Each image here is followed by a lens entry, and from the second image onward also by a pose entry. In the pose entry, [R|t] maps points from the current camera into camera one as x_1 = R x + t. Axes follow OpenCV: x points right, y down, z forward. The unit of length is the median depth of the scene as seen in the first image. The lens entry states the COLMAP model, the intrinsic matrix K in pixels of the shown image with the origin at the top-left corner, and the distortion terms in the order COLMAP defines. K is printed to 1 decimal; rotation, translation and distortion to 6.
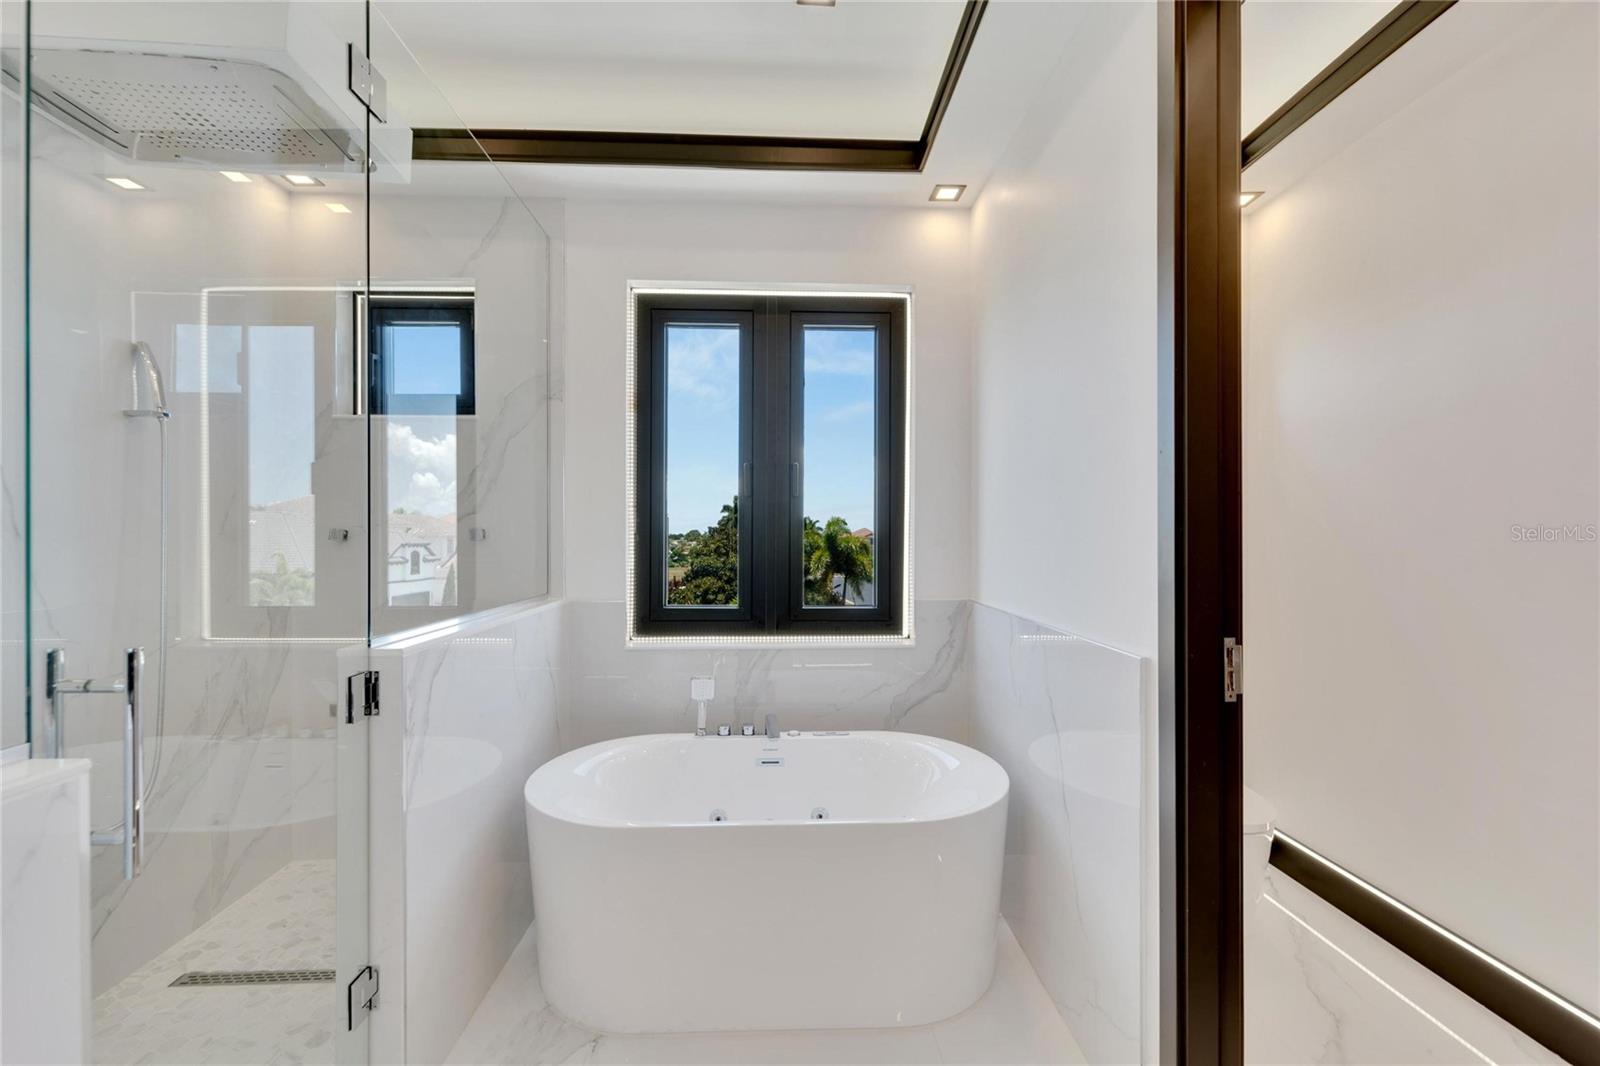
lens RADIAL K [[646.8, 0, 790.4], [0, 646.8, 538.7], [0, 0, 1]] dist [0.000509, -0.000139]
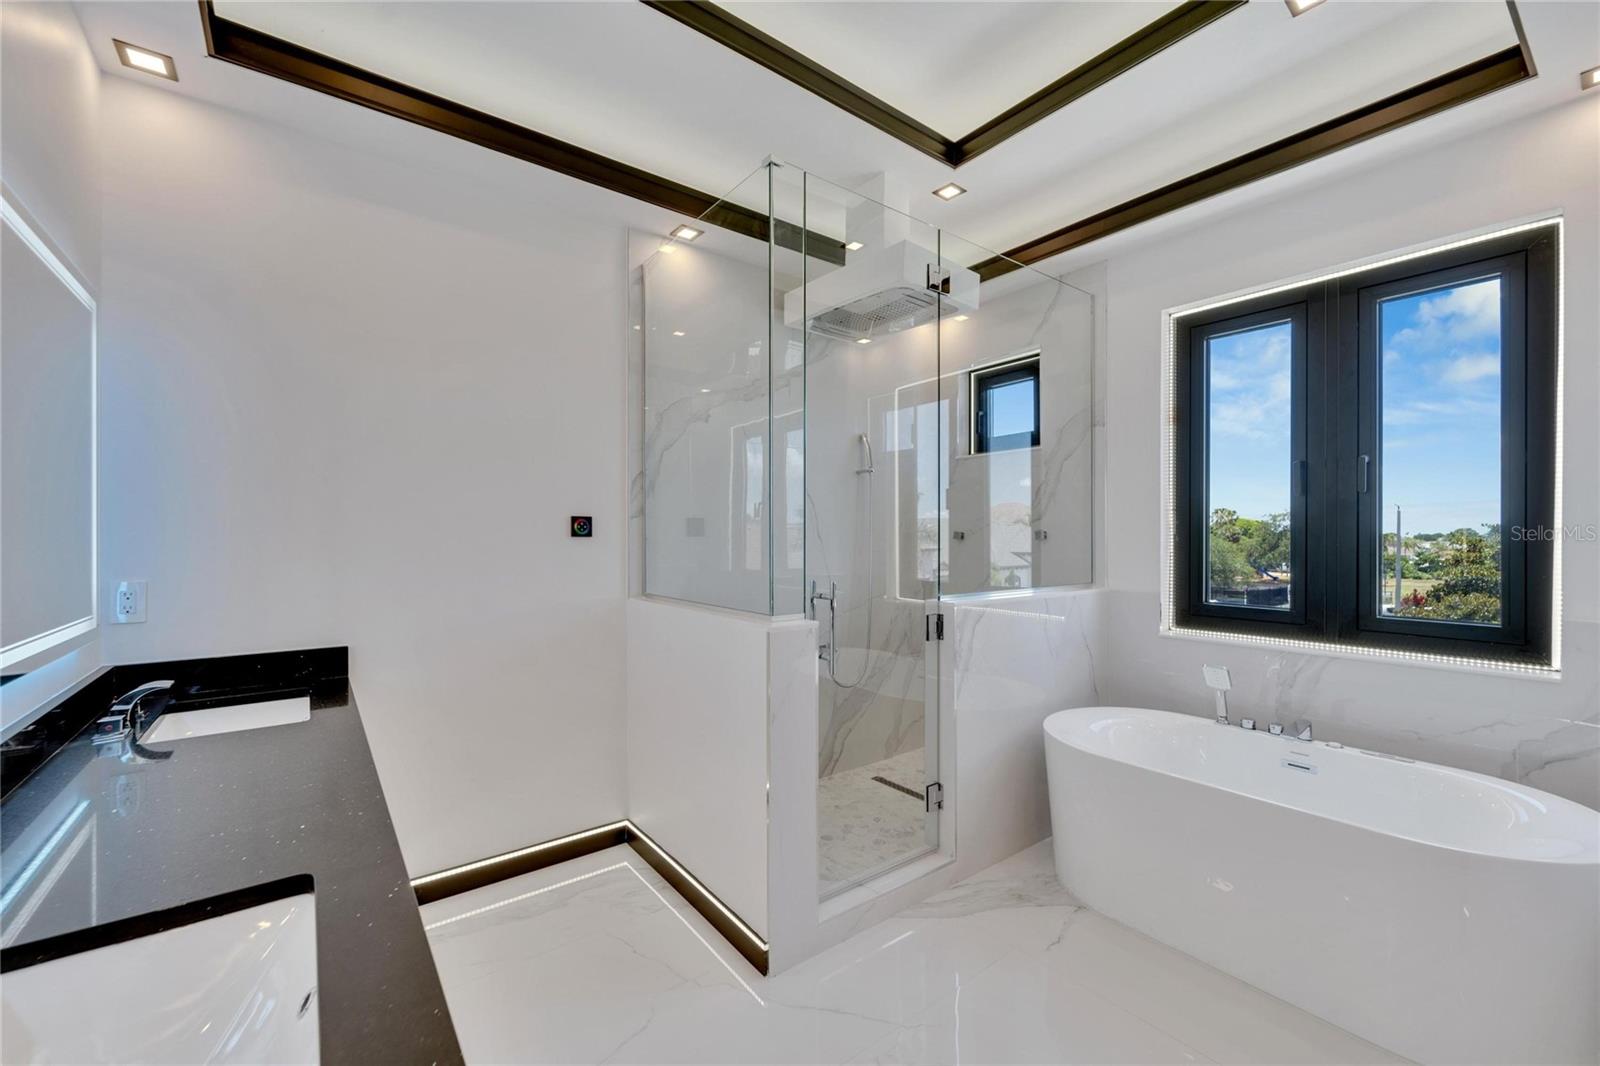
lens RADIAL K [[646.8, 0, 790.4], [0, 646.8, 538.7], [0, 0, 1]] dist [0.000509, -0.000139]
pose [[0.573531, 0.002859, -0.819179, 0.307727], [-0.003030, 0.999994, 0.001368, 0.000079], [0.819178, 0.001698, 0.573537, -0.185580]]
